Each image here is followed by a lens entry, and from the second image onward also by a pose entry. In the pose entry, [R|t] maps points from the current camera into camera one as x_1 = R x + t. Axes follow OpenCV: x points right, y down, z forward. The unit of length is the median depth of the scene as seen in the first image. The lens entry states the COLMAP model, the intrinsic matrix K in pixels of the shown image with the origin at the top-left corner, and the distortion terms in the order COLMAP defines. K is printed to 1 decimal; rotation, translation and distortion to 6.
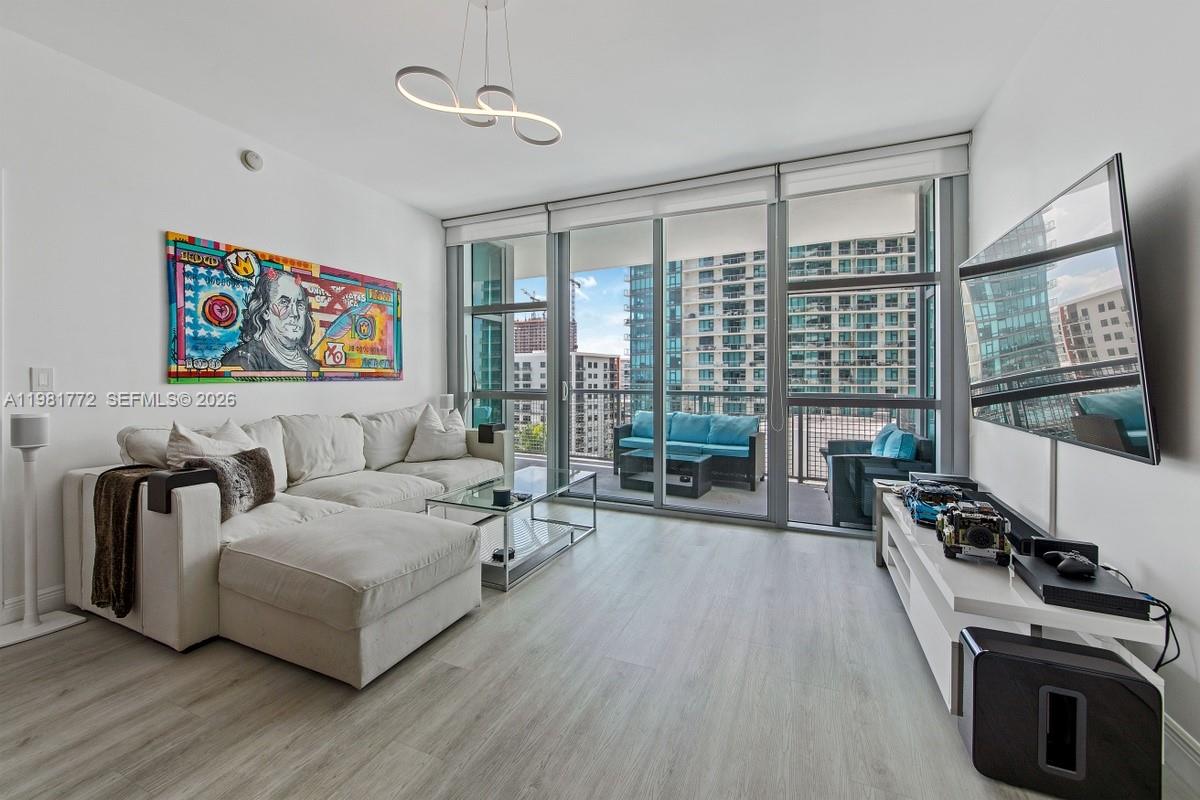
lens RADIAL K [[478.2, 0, 593.4], [0, 478.2, 382.8], [0, 0, 1]] dist [-0.008154, 0.000014]
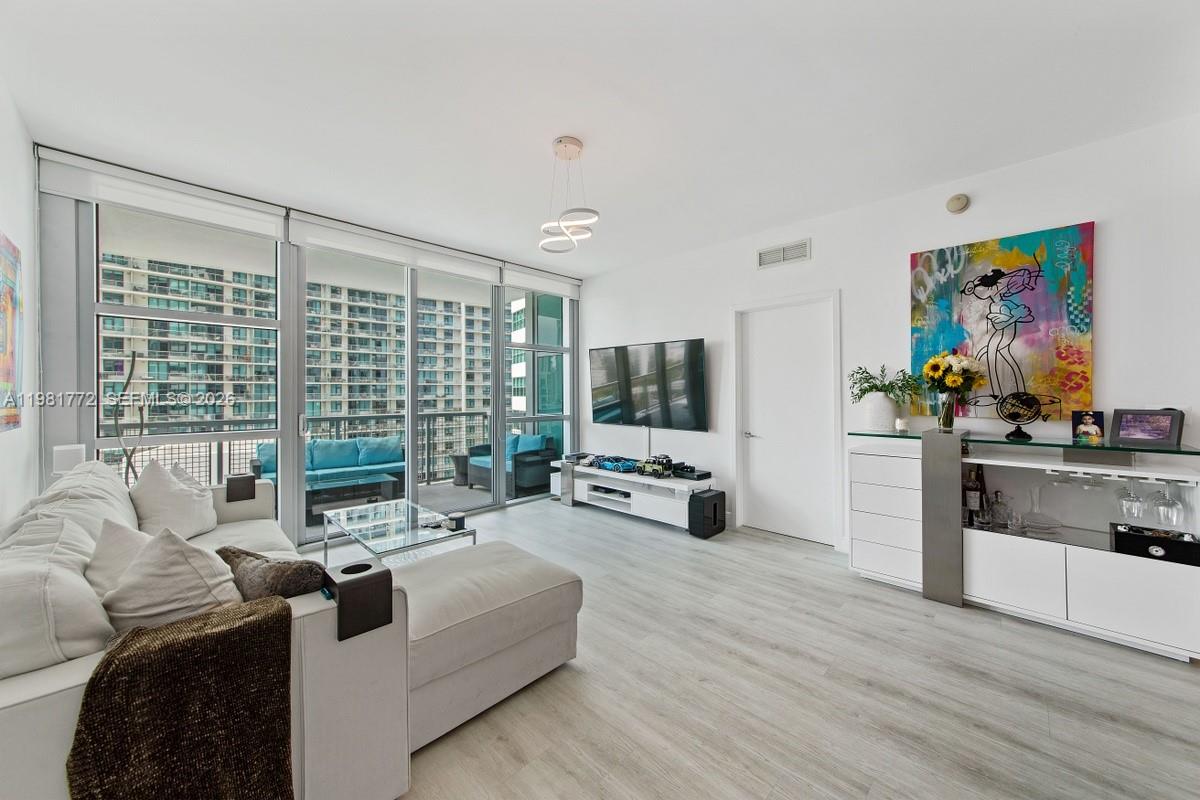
lens RADIAL K [[445.5, 0, 595.7], [0, 445.5, 395.3], [0, 0, 1]] dist [0.004895, 0.000686]
pose [[0.345028, -0.008790, 0.938551, -0.495812], [0.010493, 0.999930, 0.005507, -0.028710], [-0.938534, 0.007948, 0.345096, 0.154533]]
